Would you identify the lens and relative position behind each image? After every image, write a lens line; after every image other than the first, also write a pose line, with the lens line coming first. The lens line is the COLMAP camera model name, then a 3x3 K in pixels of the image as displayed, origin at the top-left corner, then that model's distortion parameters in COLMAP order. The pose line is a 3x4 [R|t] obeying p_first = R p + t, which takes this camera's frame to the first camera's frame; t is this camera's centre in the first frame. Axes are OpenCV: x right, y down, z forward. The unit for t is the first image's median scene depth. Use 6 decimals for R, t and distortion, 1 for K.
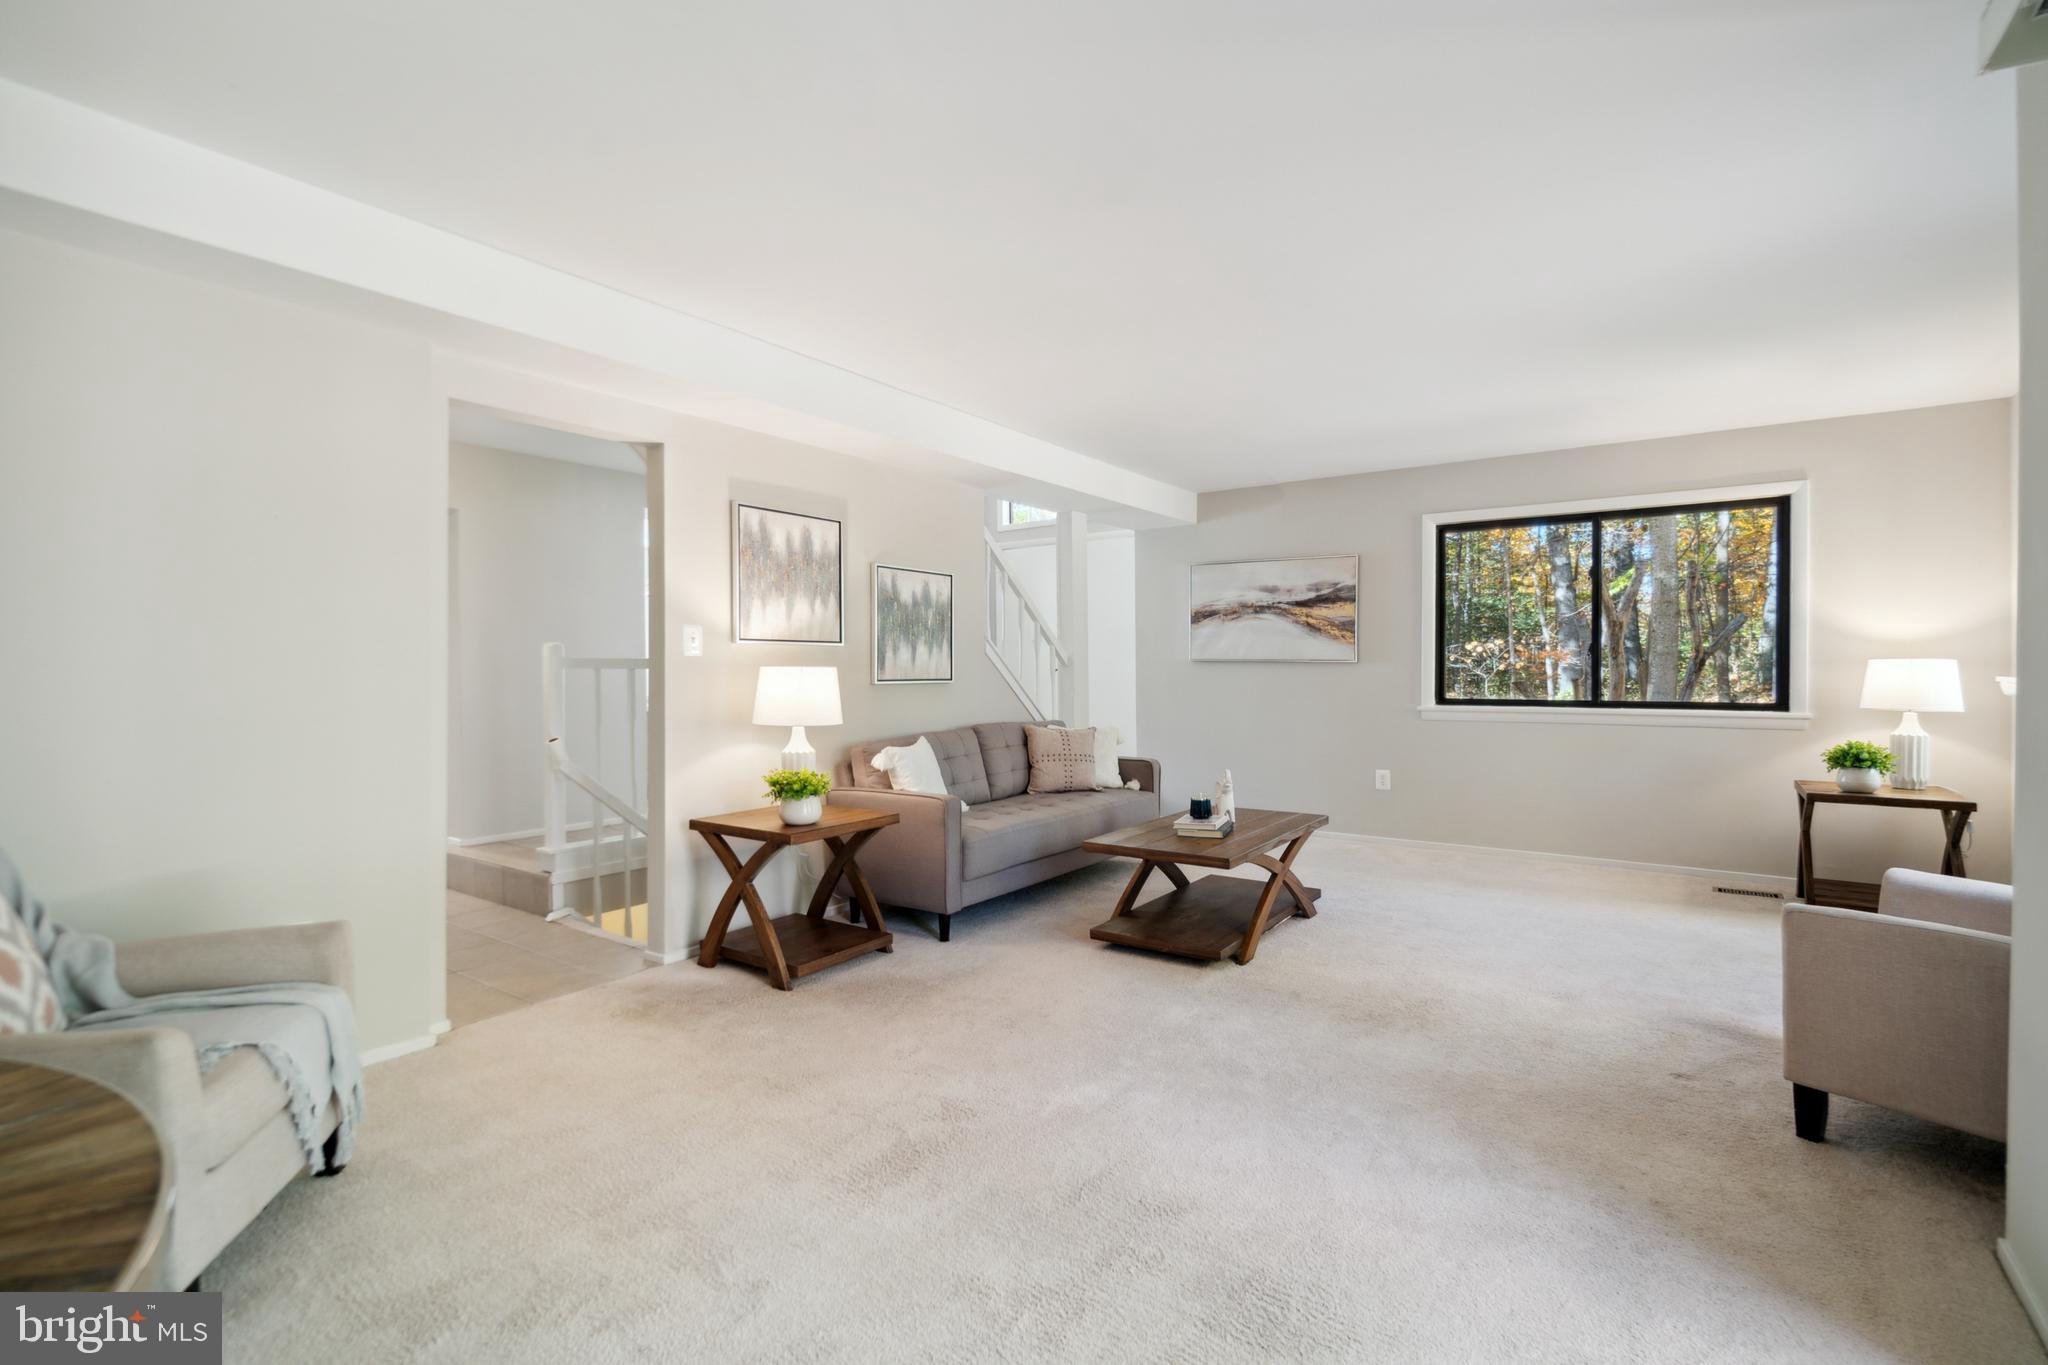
lens RADIAL K [[908.3, 0, 1024.0], [0, 908.3, 668.1], [0, 0, 1]] dist [0.000220, -0.000124]
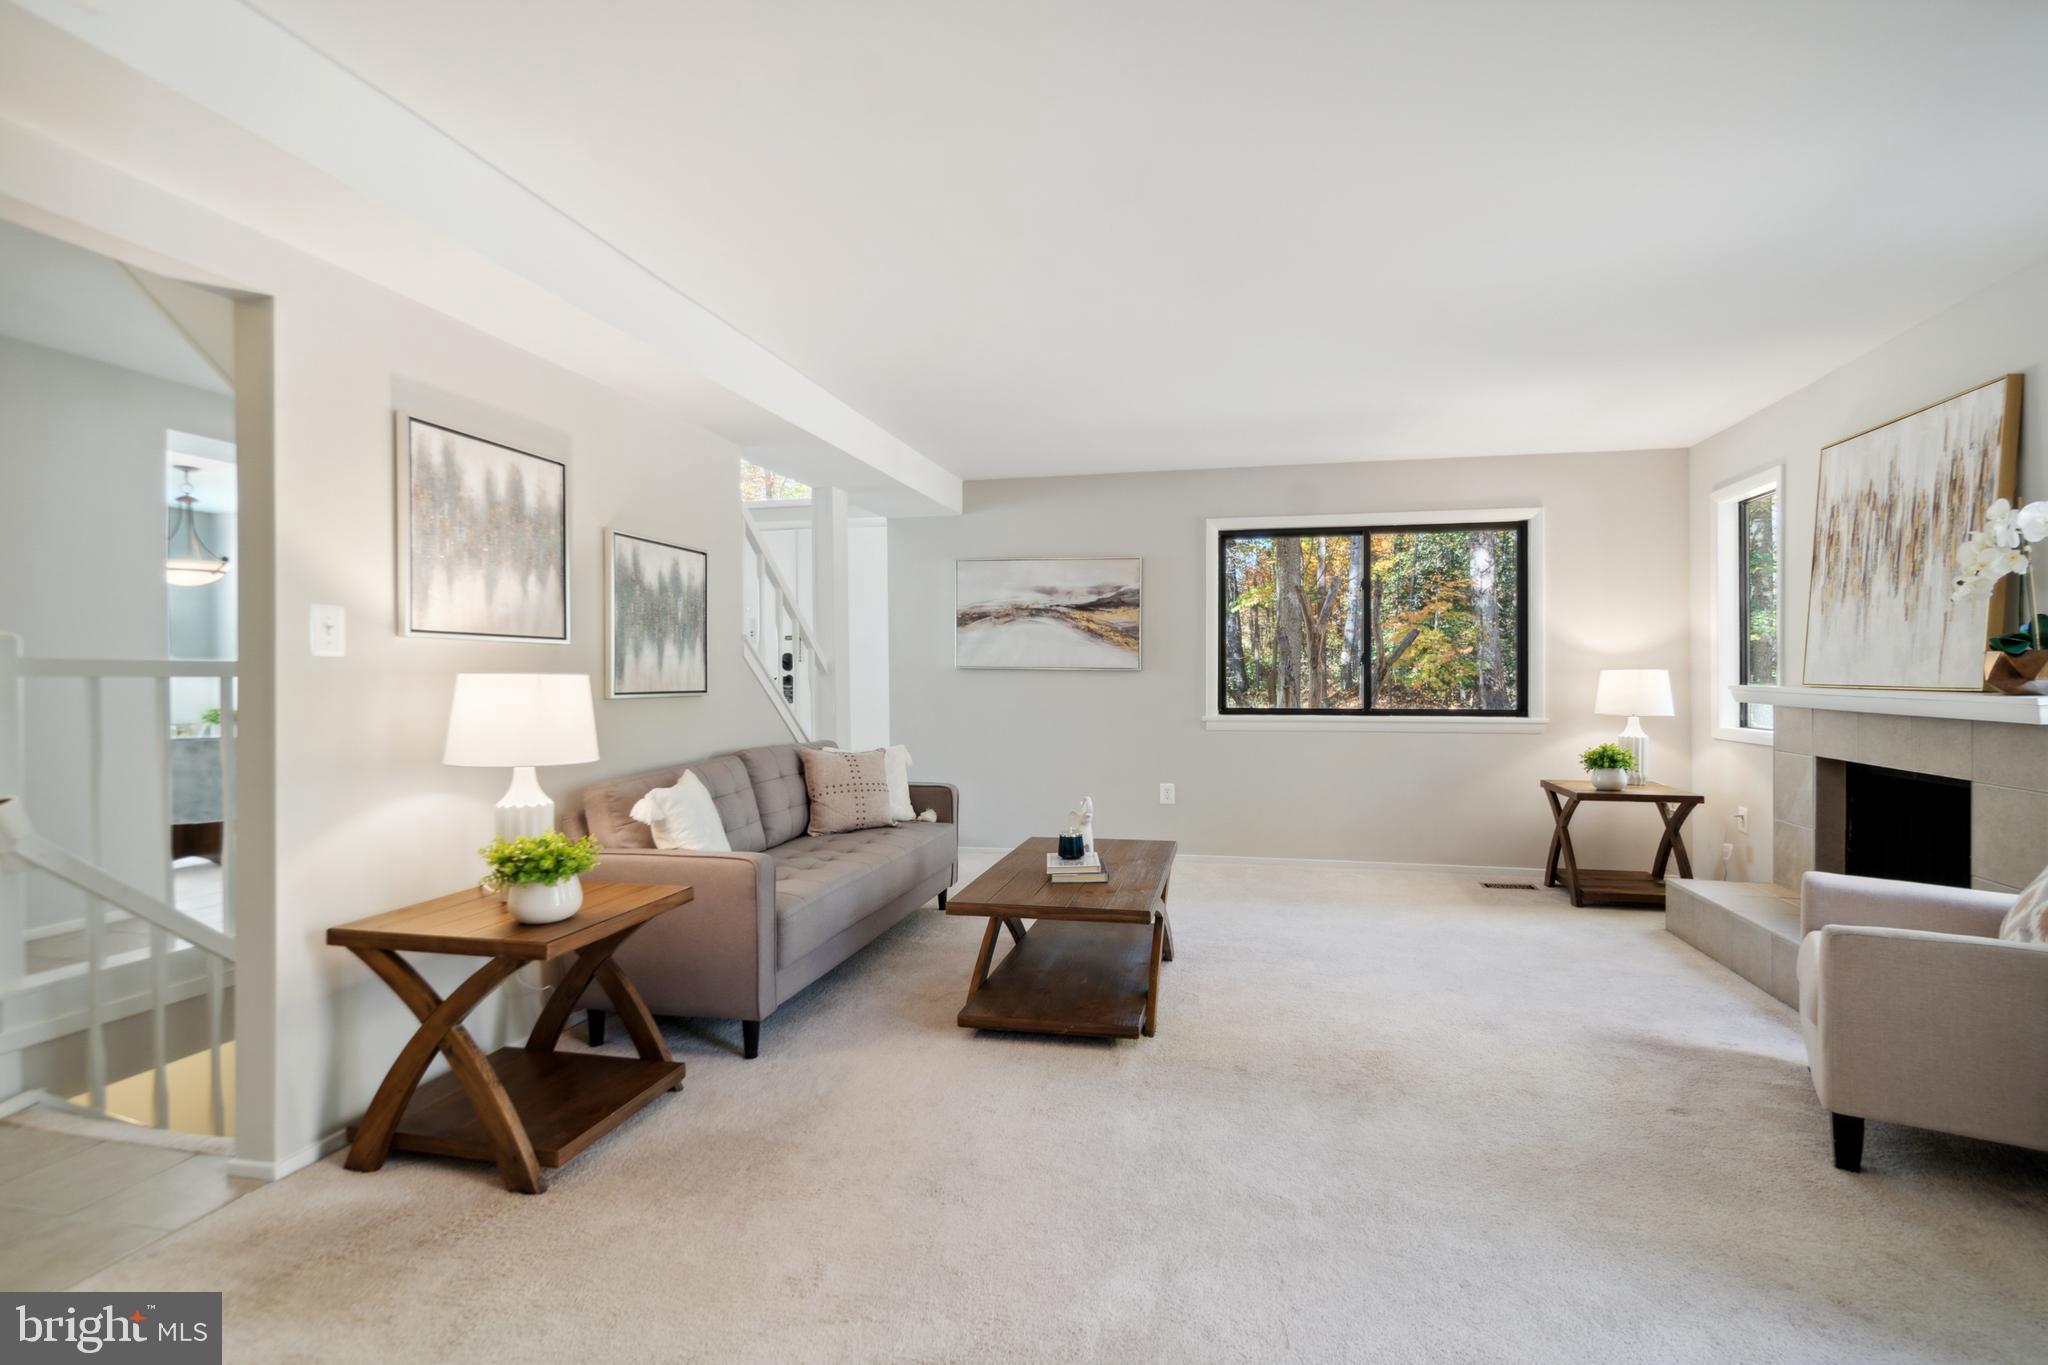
lens RADIAL K [[925.2, 0, 1041.4], [0, 925.2, 676.3], [0, 0, 1]] dist [-0.001245, -0.000048]
pose [[0.919476, 0.001673, 0.393143, -0.149692], [-0.001758, 0.999998, -0.000146, -0.000521], [-0.393143, -0.000557, 0.919477, 0.216806]]
